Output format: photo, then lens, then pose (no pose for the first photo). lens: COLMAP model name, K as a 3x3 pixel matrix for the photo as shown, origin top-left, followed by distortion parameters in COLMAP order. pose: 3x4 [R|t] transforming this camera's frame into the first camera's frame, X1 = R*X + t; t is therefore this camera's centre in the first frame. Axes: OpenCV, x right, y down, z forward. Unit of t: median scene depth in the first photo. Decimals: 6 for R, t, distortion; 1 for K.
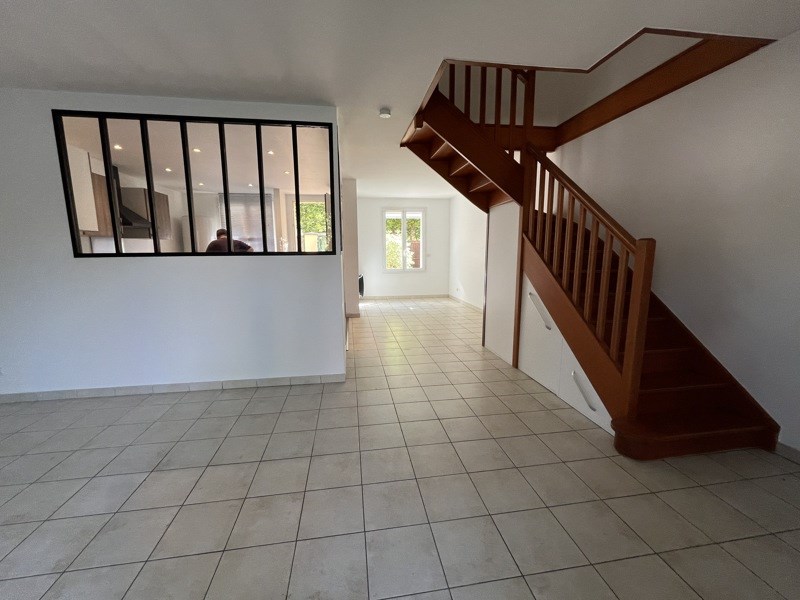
lens RADIAL K [[325.1, 0, 399.0], [0, 325.1, 298.7], [0, 0, 1]] dist [0.003317, 0.000127]
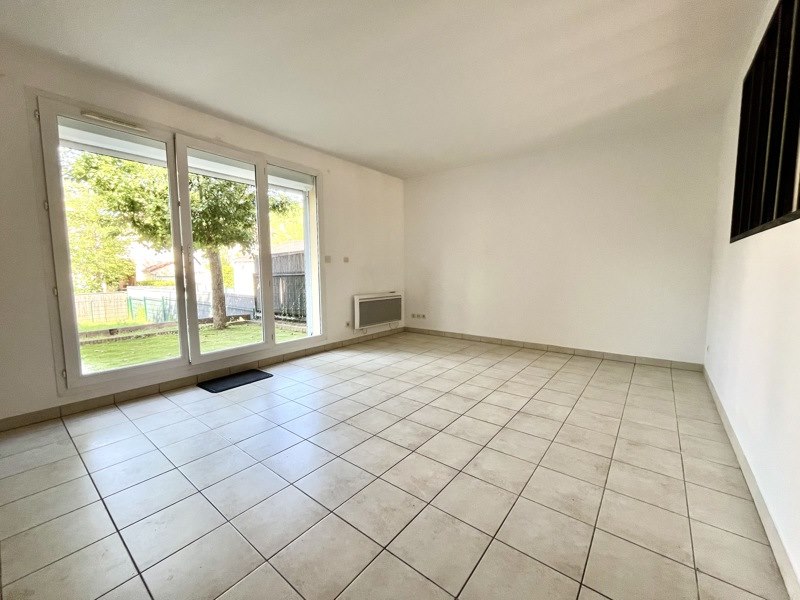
lens RADIAL K [[325.1, 0, 400.2], [0, 325.1, 299.0], [0, 0, 1]] dist [0.003317, 0.000127]
pose [[-0.731738, 0.072000, -0.677772, 0.405417], [-0.088268, 0.976021, 0.198979, -0.109376], [0.675846, 0.205426, -0.707836, 1.482748]]
